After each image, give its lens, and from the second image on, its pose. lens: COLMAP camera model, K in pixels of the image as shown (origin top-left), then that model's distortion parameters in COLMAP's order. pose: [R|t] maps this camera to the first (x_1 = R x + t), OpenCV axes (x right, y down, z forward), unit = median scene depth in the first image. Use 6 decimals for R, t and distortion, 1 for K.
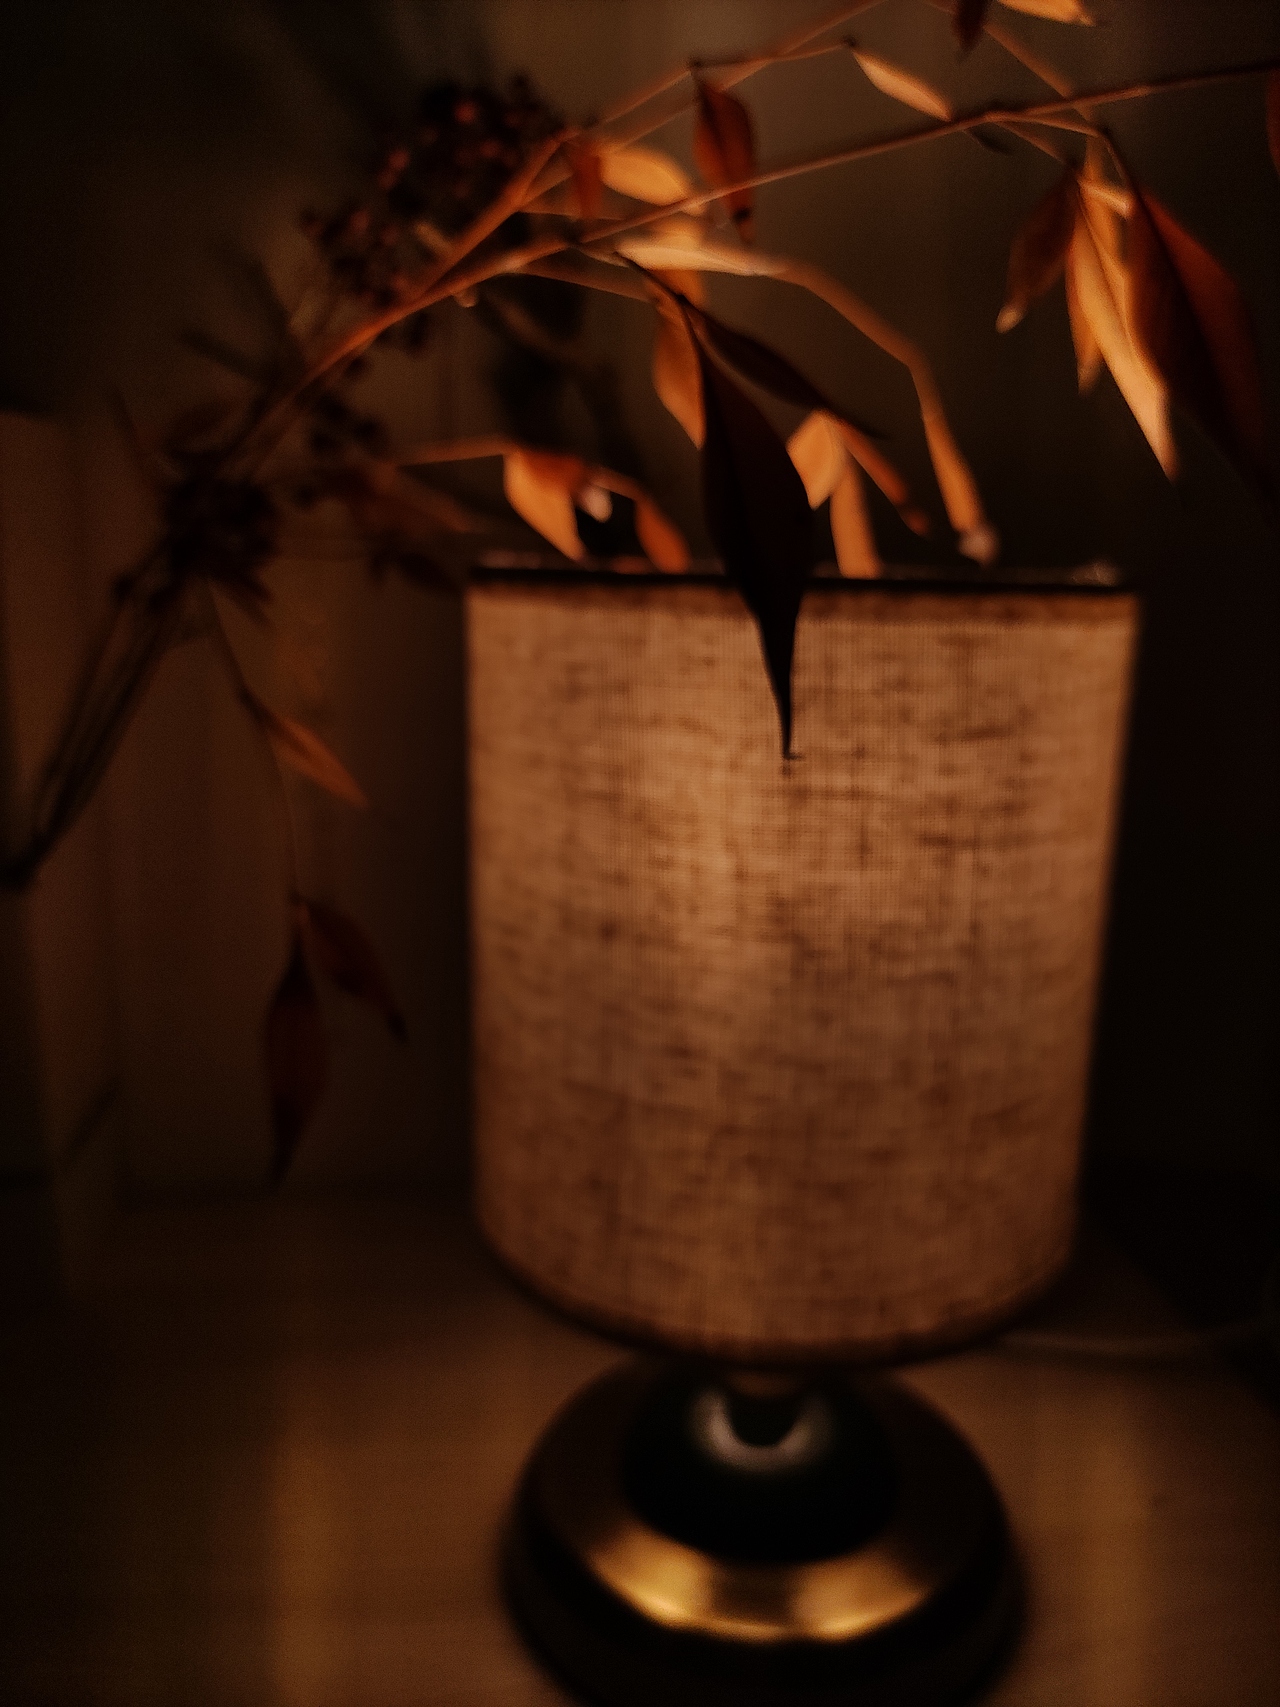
lens RADIAL K [[1285.6, 0, 633.5], [0, 1285.6, 852.6], [0, 0, 1]] dist [-0.006026, -0.003128]
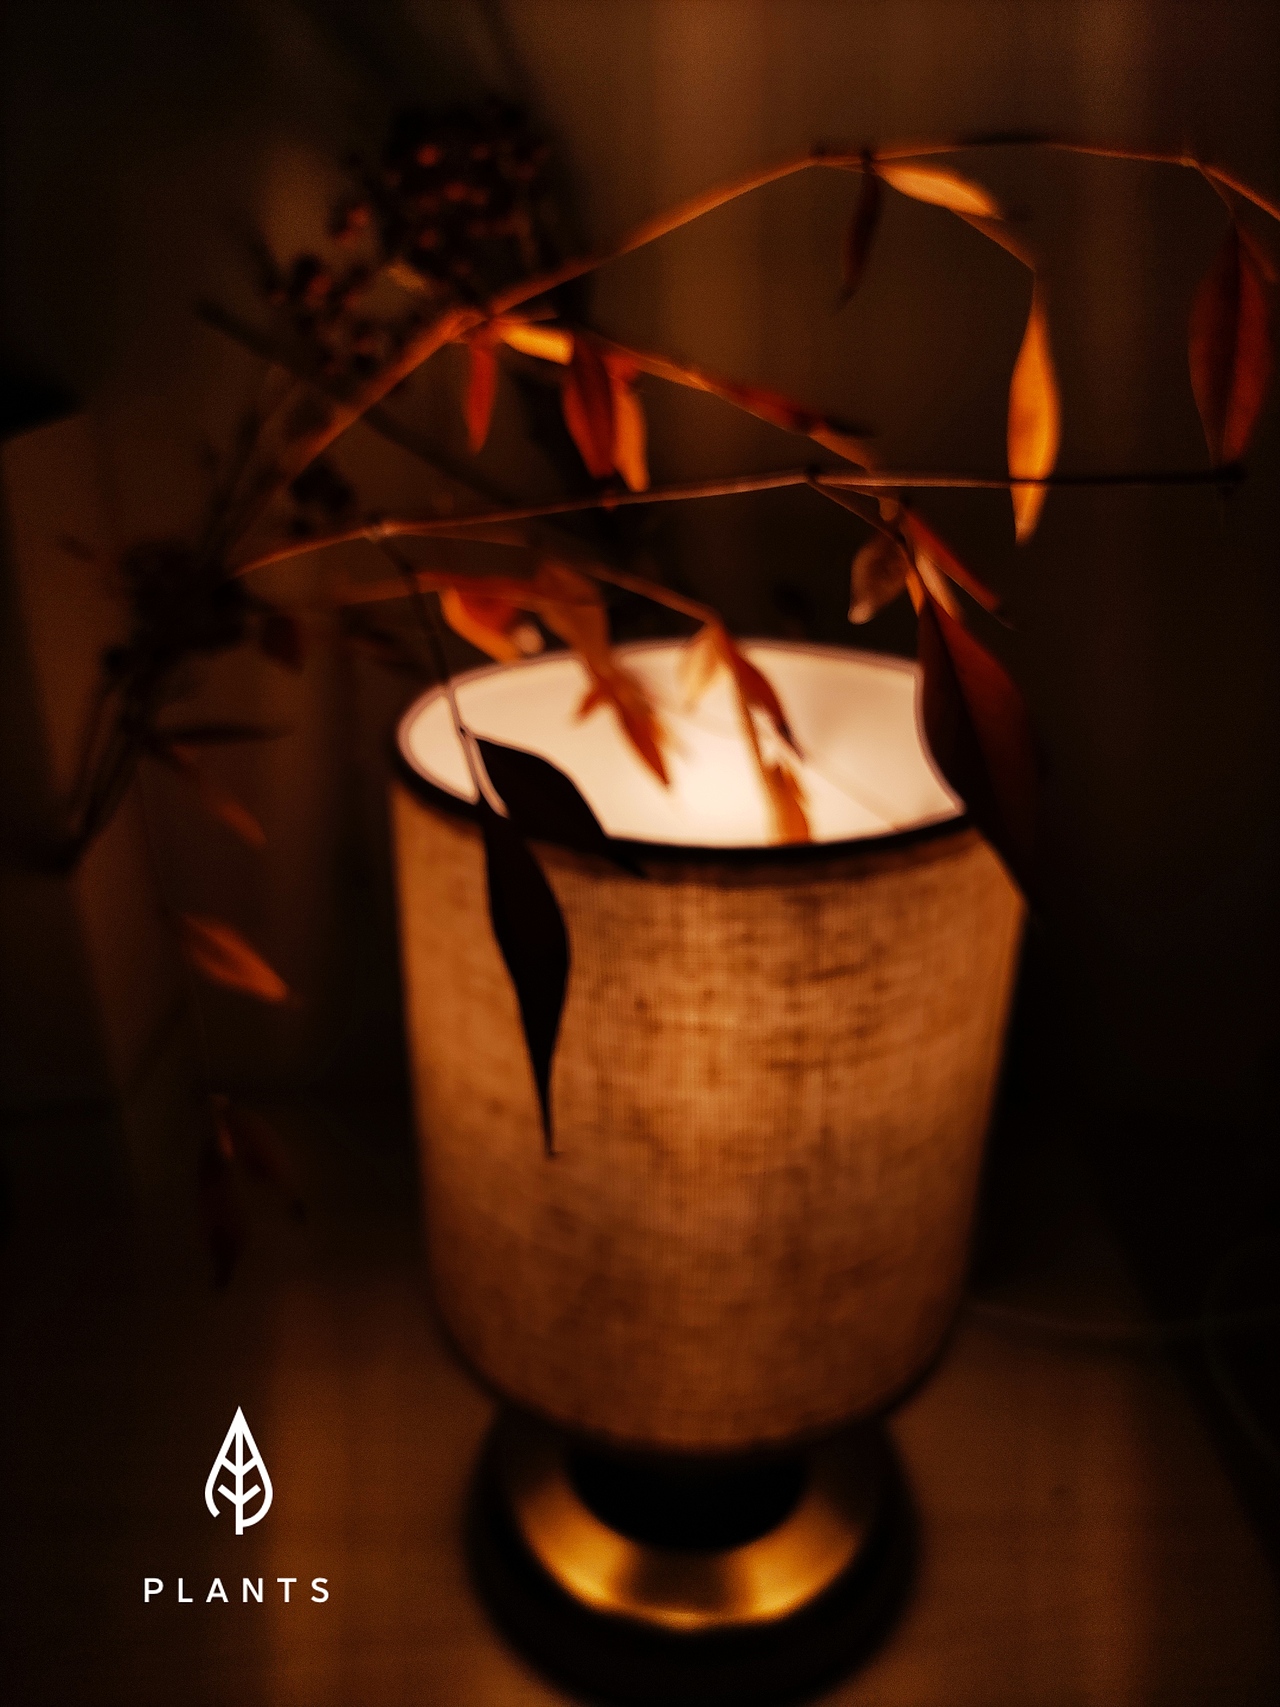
lens RADIAL K [[1285.6, 0, 642.4], [0, 1285.6, 856.7], [0, 0, 1]] dist [-0.006026, -0.003128]
pose [[0.994065, 0.043384, -0.099767, 0.214395], [-0.022703, 0.979582, 0.199761, -0.387019], [0.106396, -0.196310, 0.974752, -0.025032]]
